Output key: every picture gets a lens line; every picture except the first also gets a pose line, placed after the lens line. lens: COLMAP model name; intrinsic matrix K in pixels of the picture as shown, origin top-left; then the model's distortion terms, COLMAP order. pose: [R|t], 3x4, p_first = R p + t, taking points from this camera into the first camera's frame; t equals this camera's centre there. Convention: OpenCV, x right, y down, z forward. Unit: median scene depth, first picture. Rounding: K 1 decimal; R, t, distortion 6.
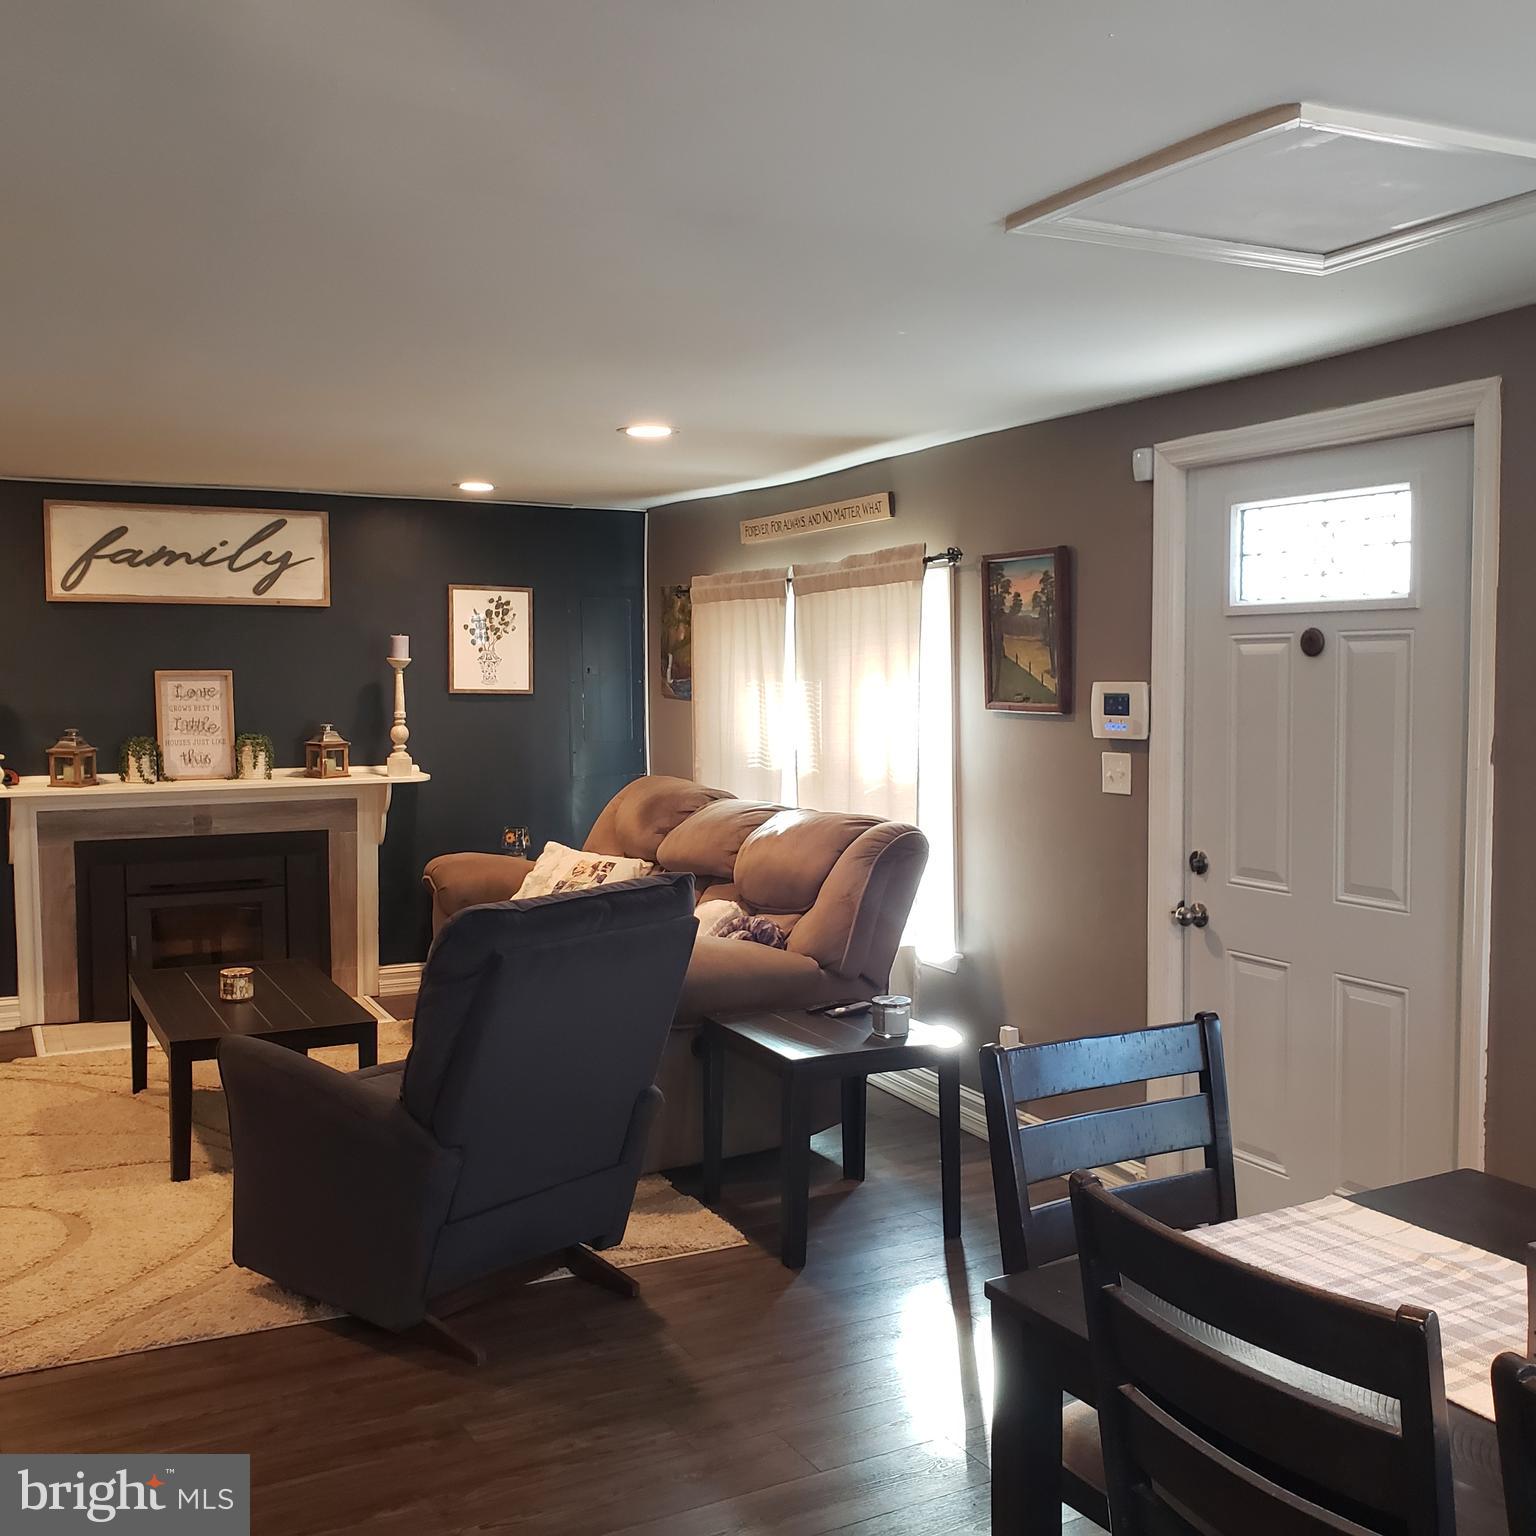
lens RADIAL K [[1587.2, 0, 760.4], [0, 1587.2, 777.7], [0, 0, 1]] dist [0.217970, -0.634217]
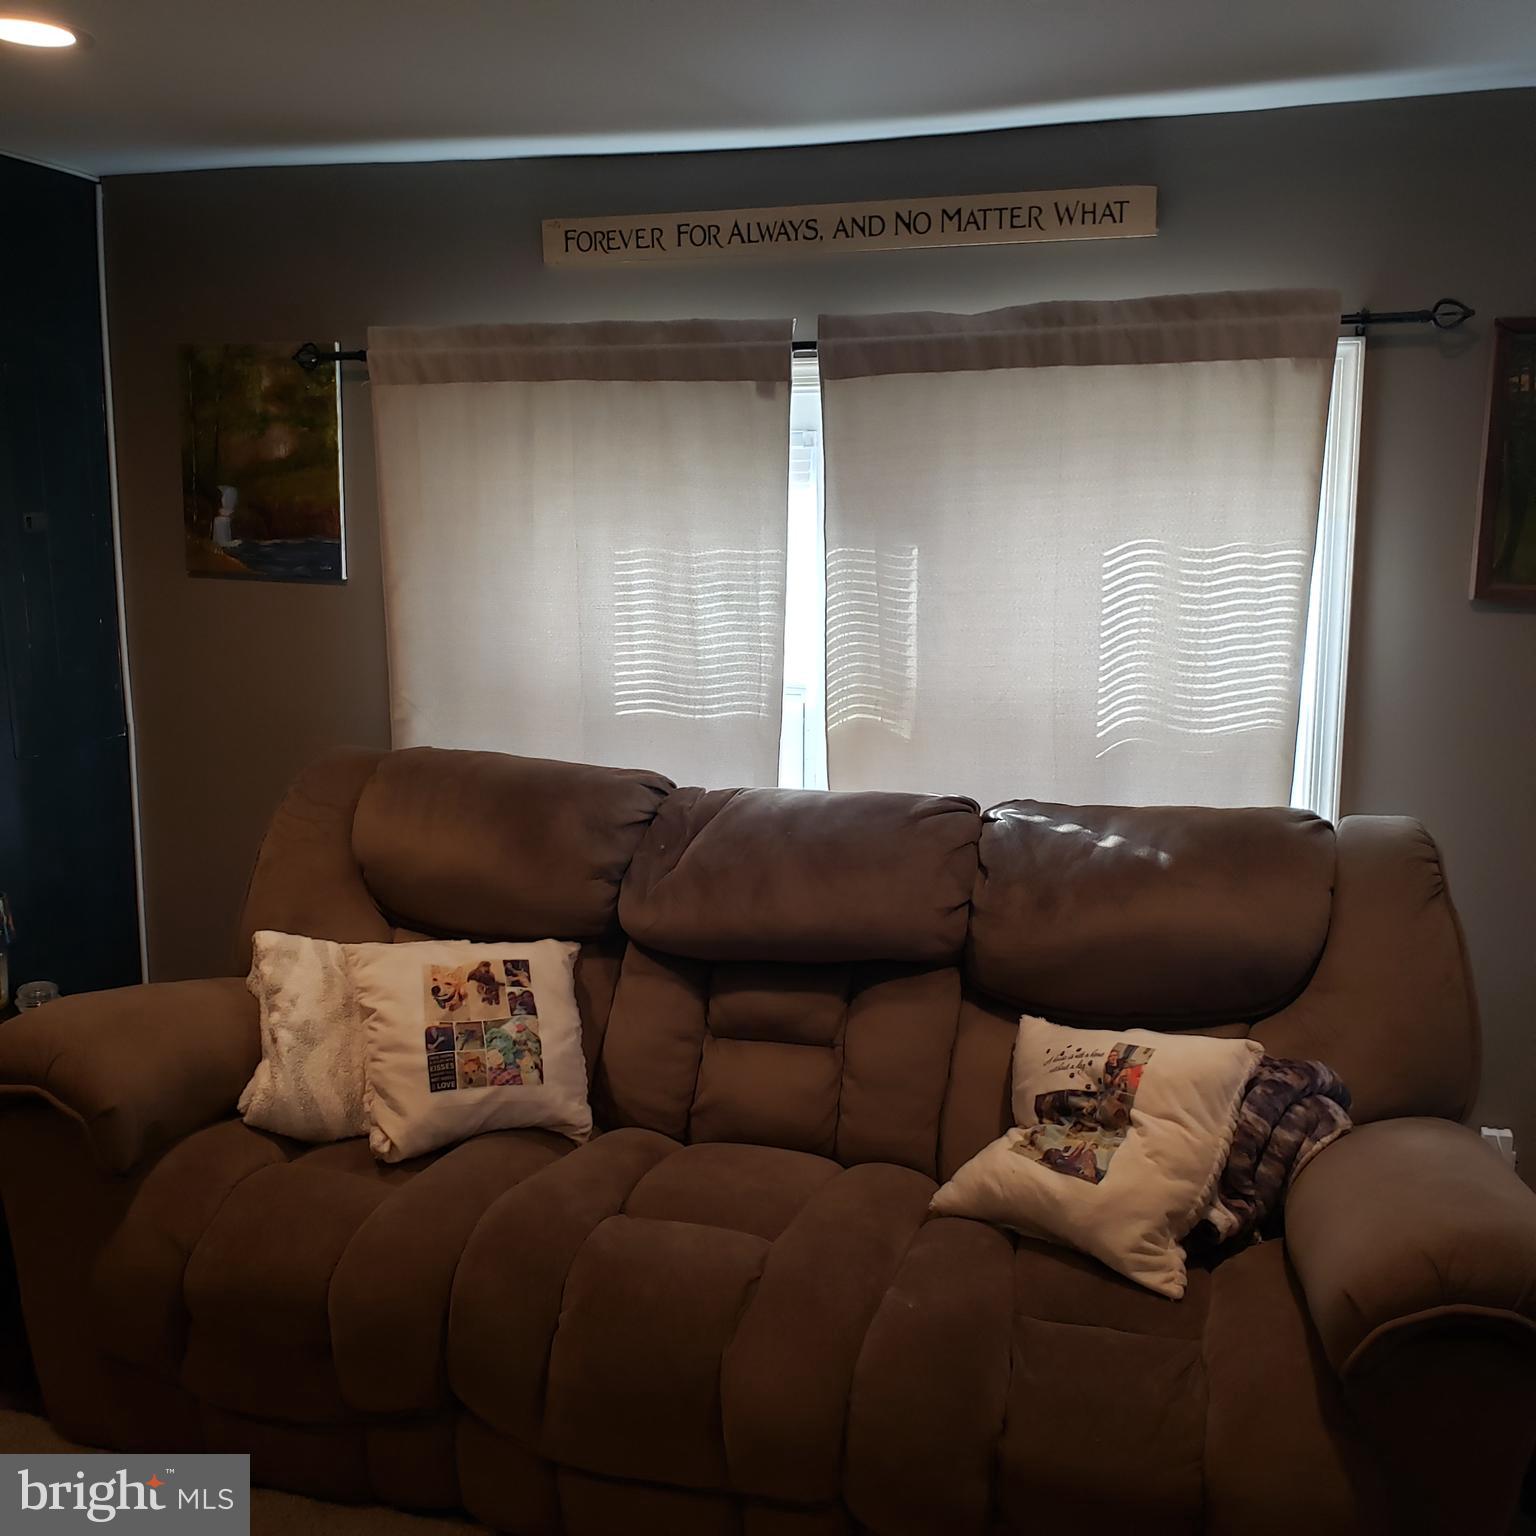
lens RADIAL K [[1587.2, 0, 760.4], [0, 1587.2, 777.7], [0, 0, 1]] dist [0.217970, -0.634217]
pose [[0.684422, -0.102646, 0.721825, -0.358347], [0.040925, 0.993888, 0.102531, -0.038378], [-0.727937, -0.040634, 0.684439, 0.624918]]
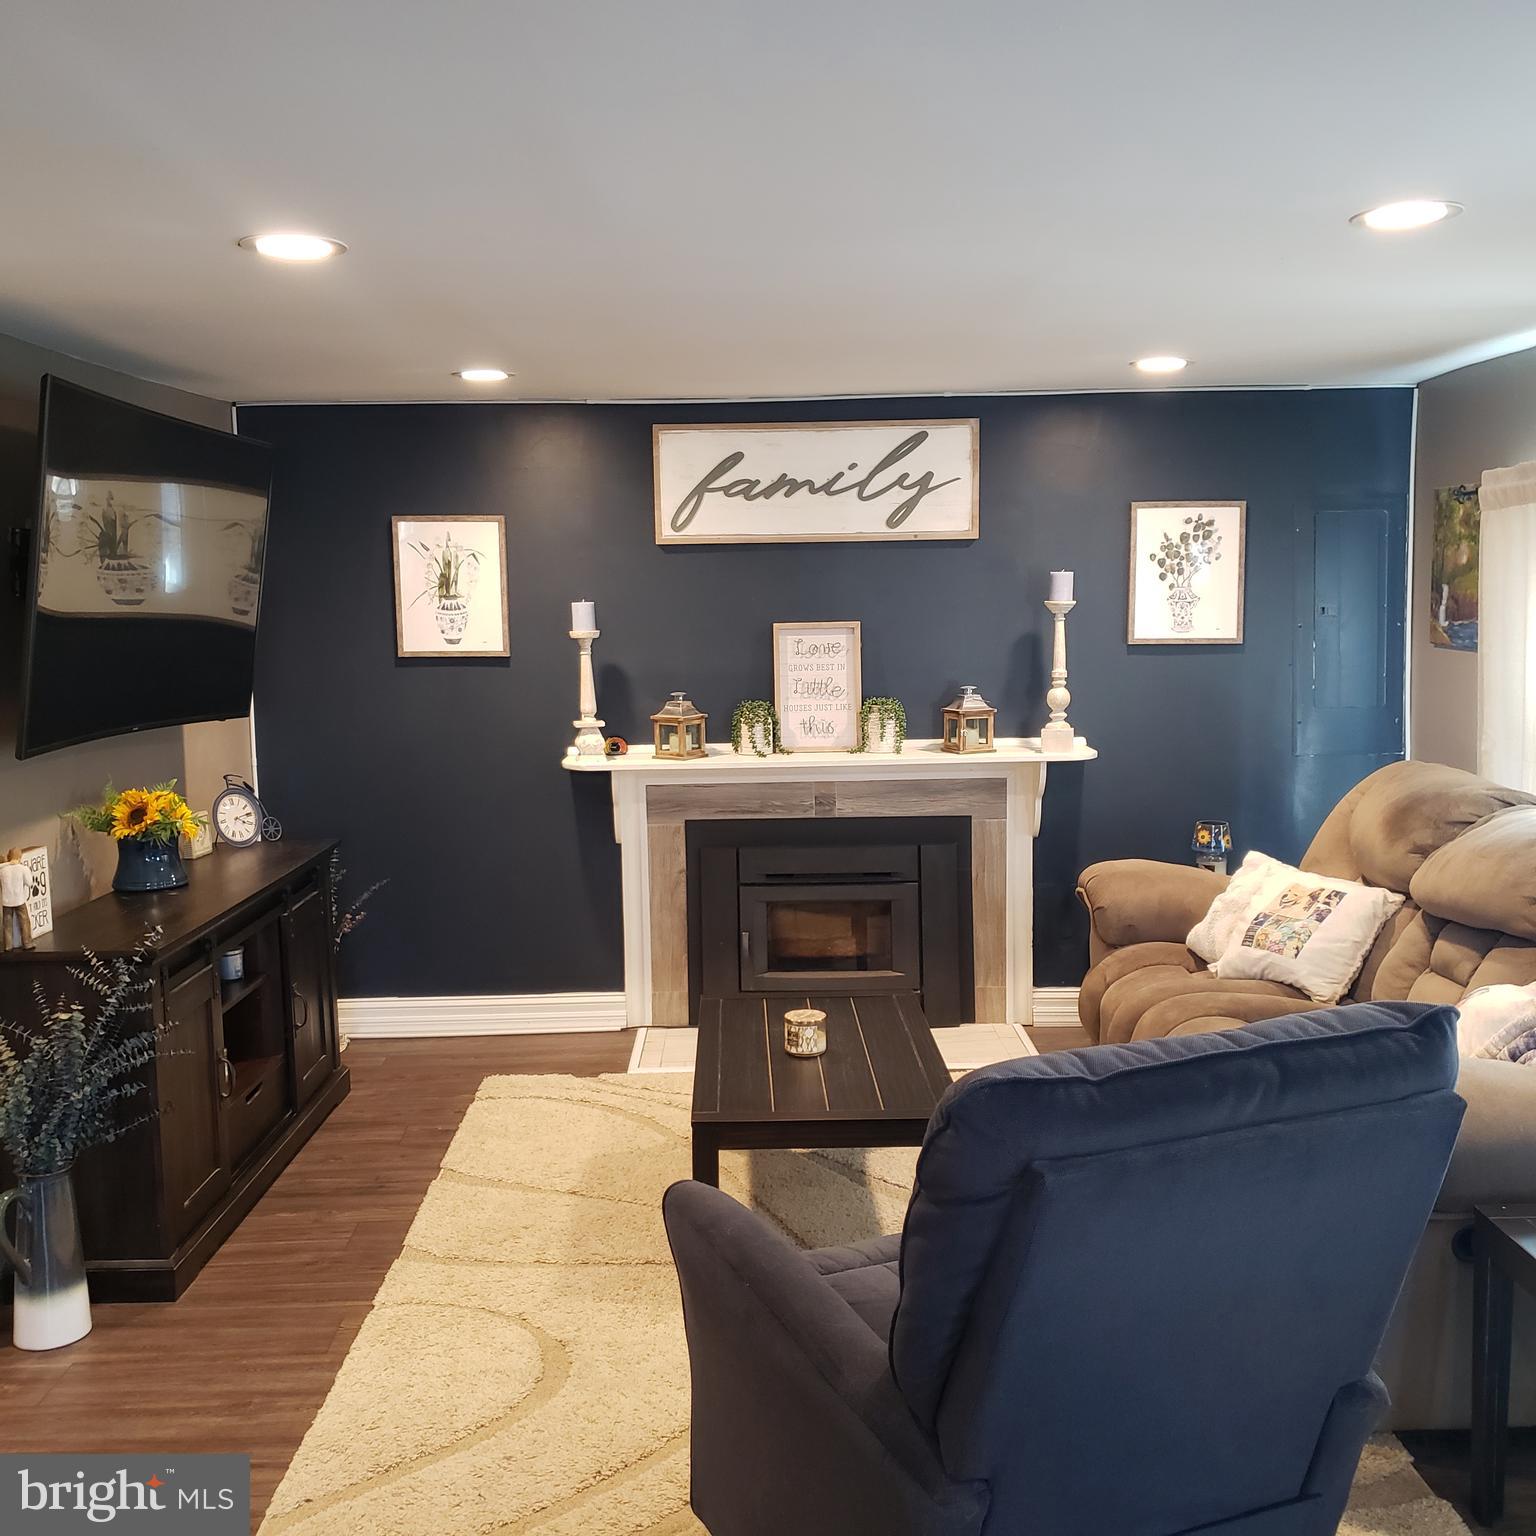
lens RADIAL K [[1585.8, 0, 744.5], [0, 1585.8, 761.5], [0, 0, 1]] dist [0.212409, -0.607557]
pose [[0.890054, 0.027963, -0.454997, -0.006312], [-0.015531, 0.999398, 0.031039, -0.018920], [0.455590, -0.020560, 0.889952, 0.244794]]
